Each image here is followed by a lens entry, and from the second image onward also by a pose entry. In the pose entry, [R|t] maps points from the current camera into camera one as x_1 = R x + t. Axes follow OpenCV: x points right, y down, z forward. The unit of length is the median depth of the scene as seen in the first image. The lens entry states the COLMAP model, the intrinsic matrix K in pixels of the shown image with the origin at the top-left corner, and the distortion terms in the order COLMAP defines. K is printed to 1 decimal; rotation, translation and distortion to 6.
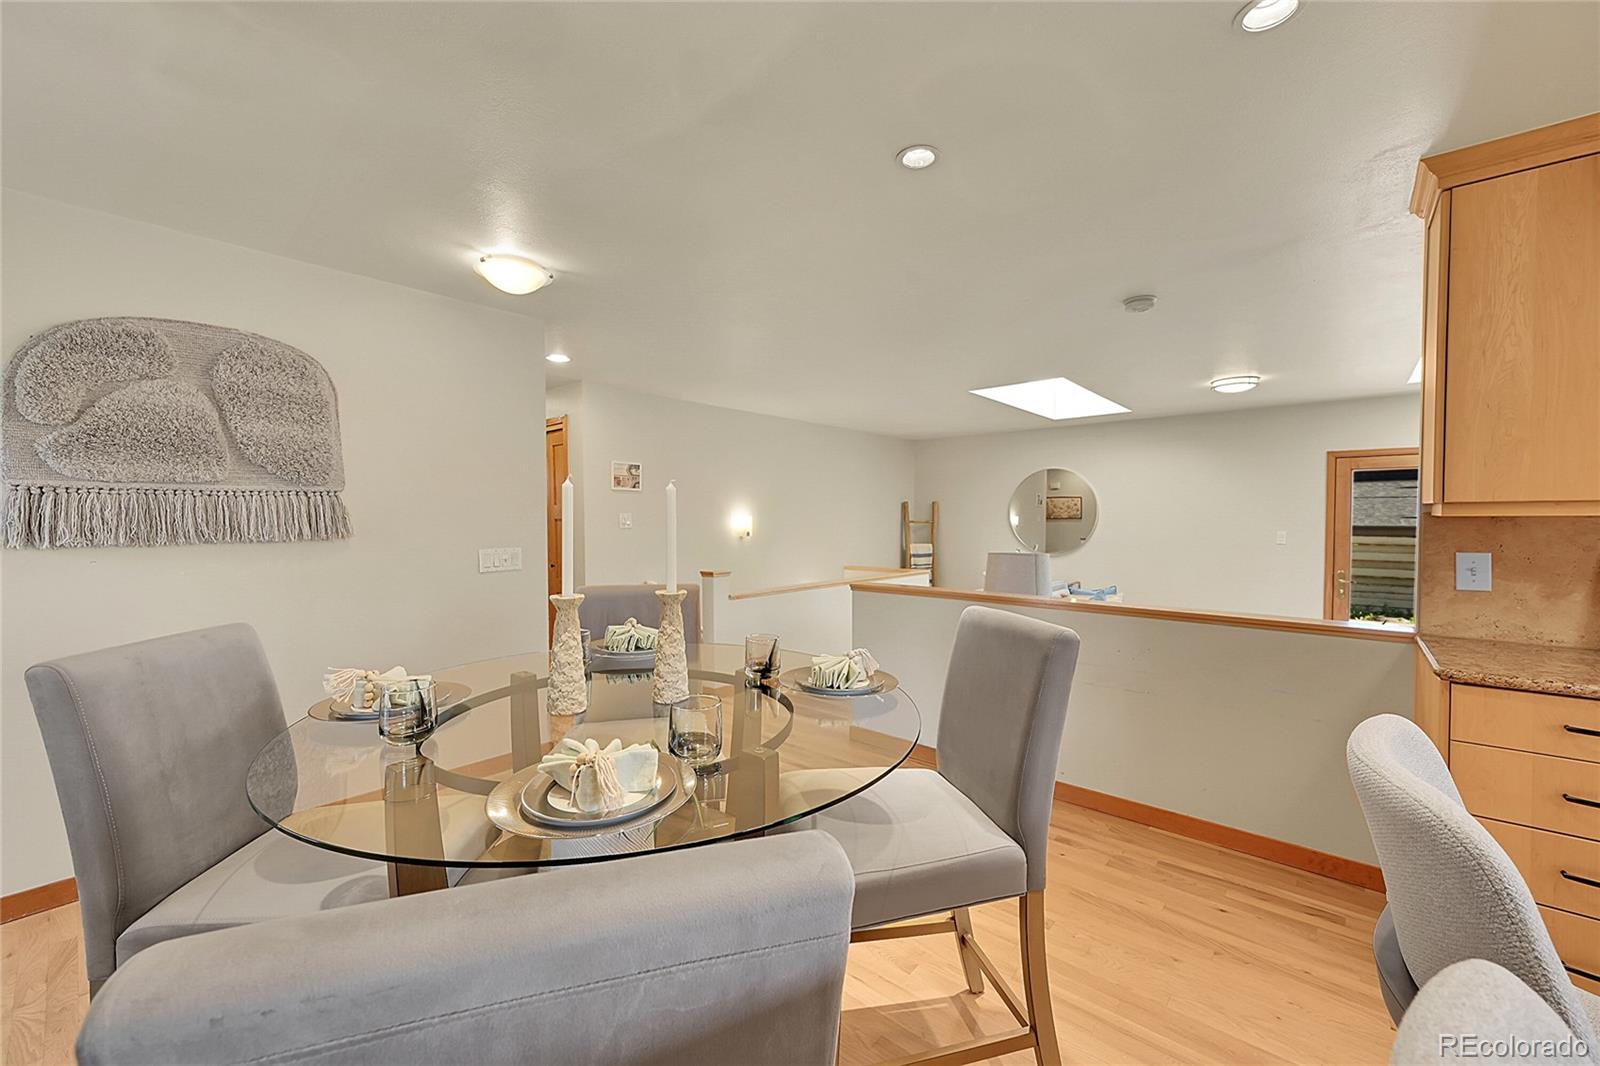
lens RADIAL K [[643.0, 0, 800.0], [0, 643.0, 533.0], [0, 0, 1]] dist [0.000817, 0.000082]
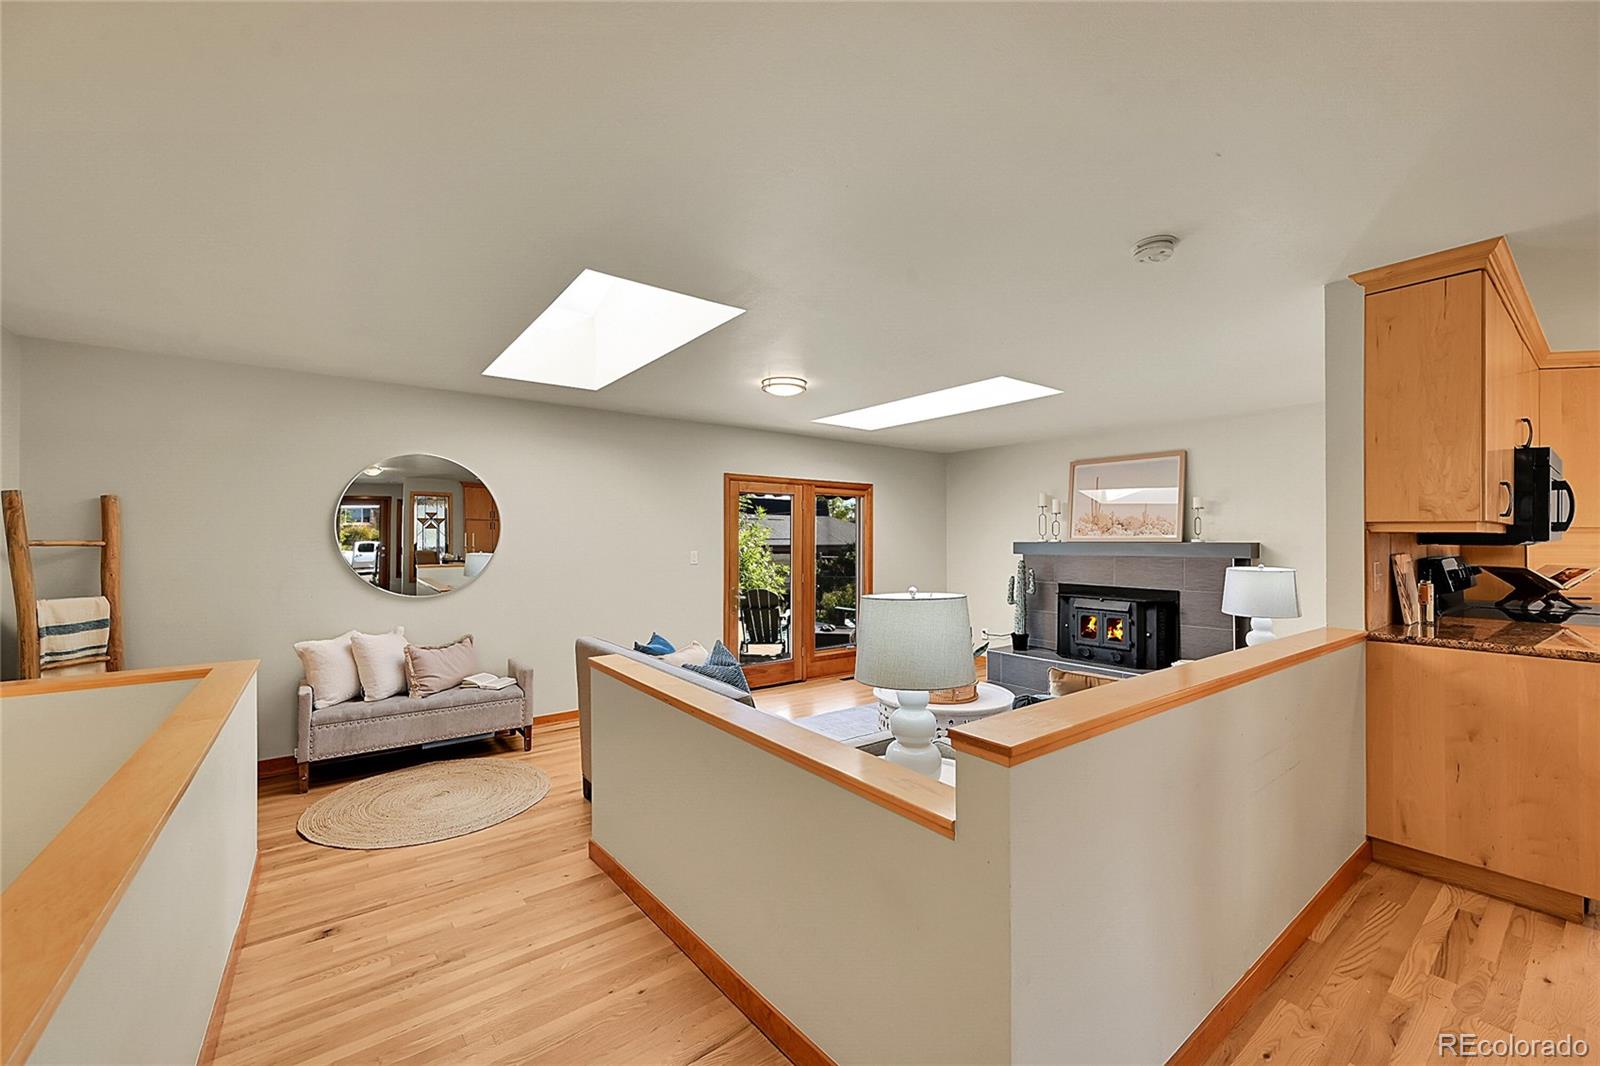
lens RADIAL K [[626.6, 0, 776.7], [0, 626.6, 533.4], [0, 0, 1]] dist [0.002218, 0.000135]
pose [[0.244711, 0.012110, 0.969521, -0.135313], [0.021489, 0.999609, -0.017910, -0.011856], [-0.969358, 0.025217, 0.244355, 0.747938]]
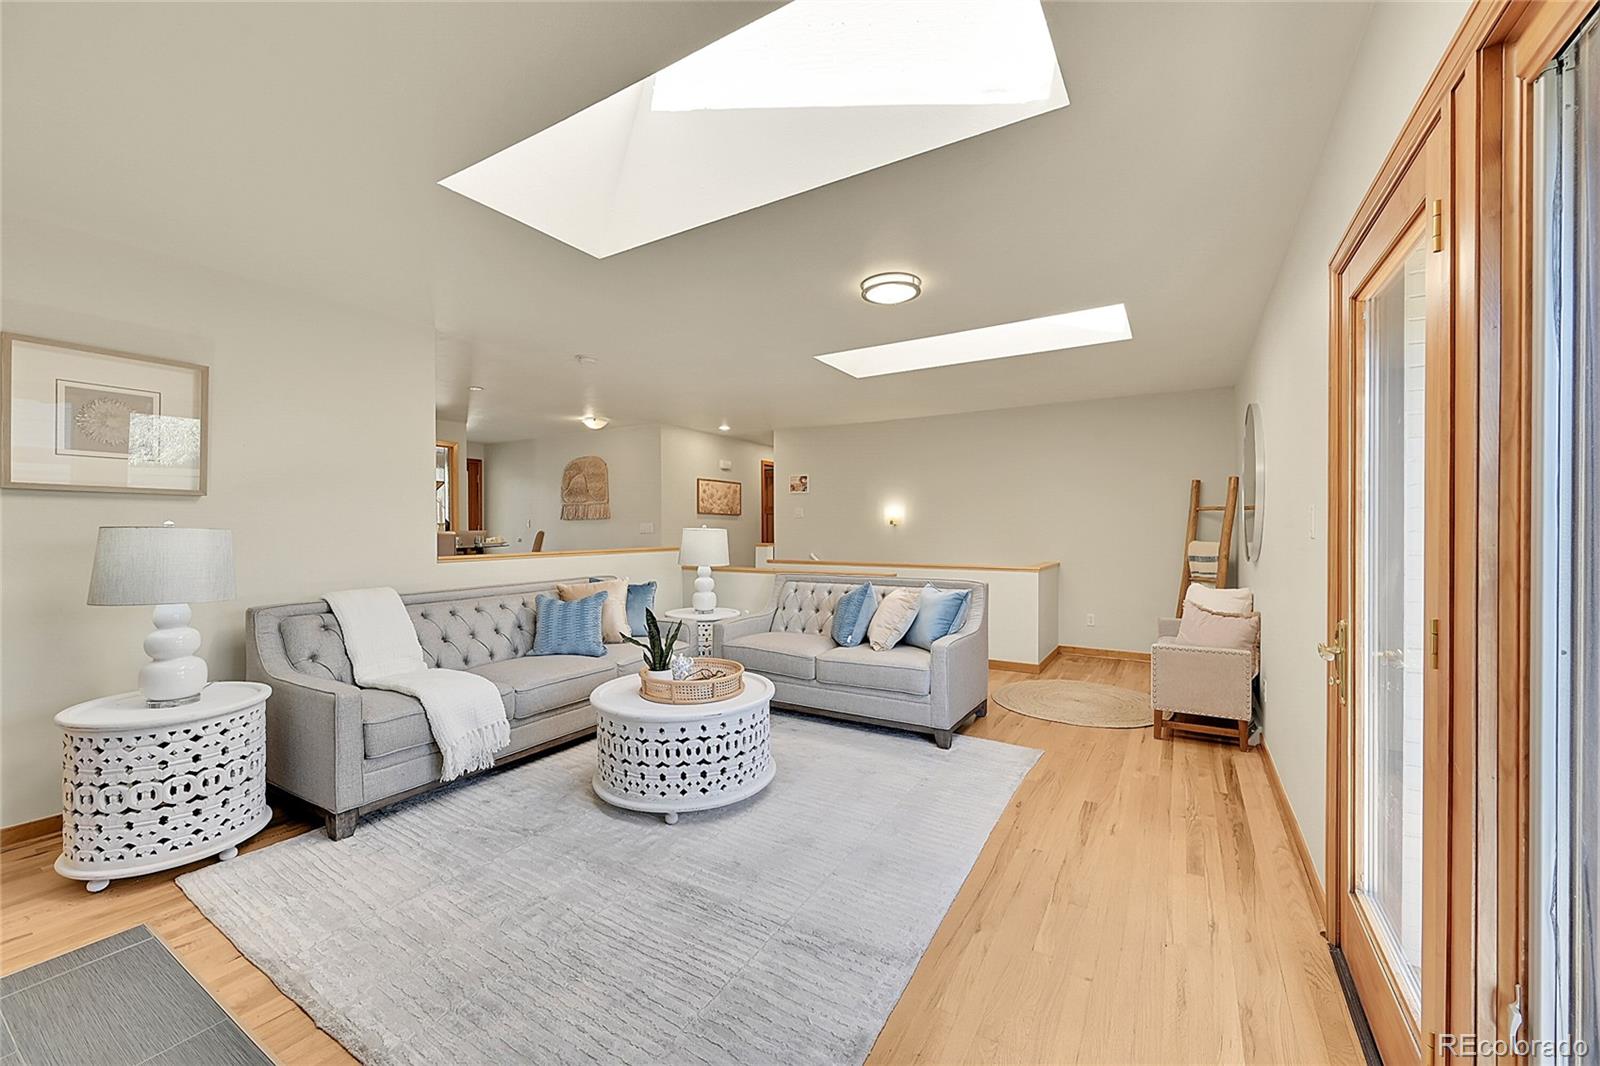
lens RADIAL K [[626.6, 0, 776.7], [0, 626.6, 533.4], [0, 0, 1]] dist [0.002218, 0.000135]
pose [[0.168572, 0.018941, -0.985507, 1.197813], [-0.011993, 0.999781, 0.017164, 0.005290], [0.985616, 0.008926, 0.168762, 0.684579]]
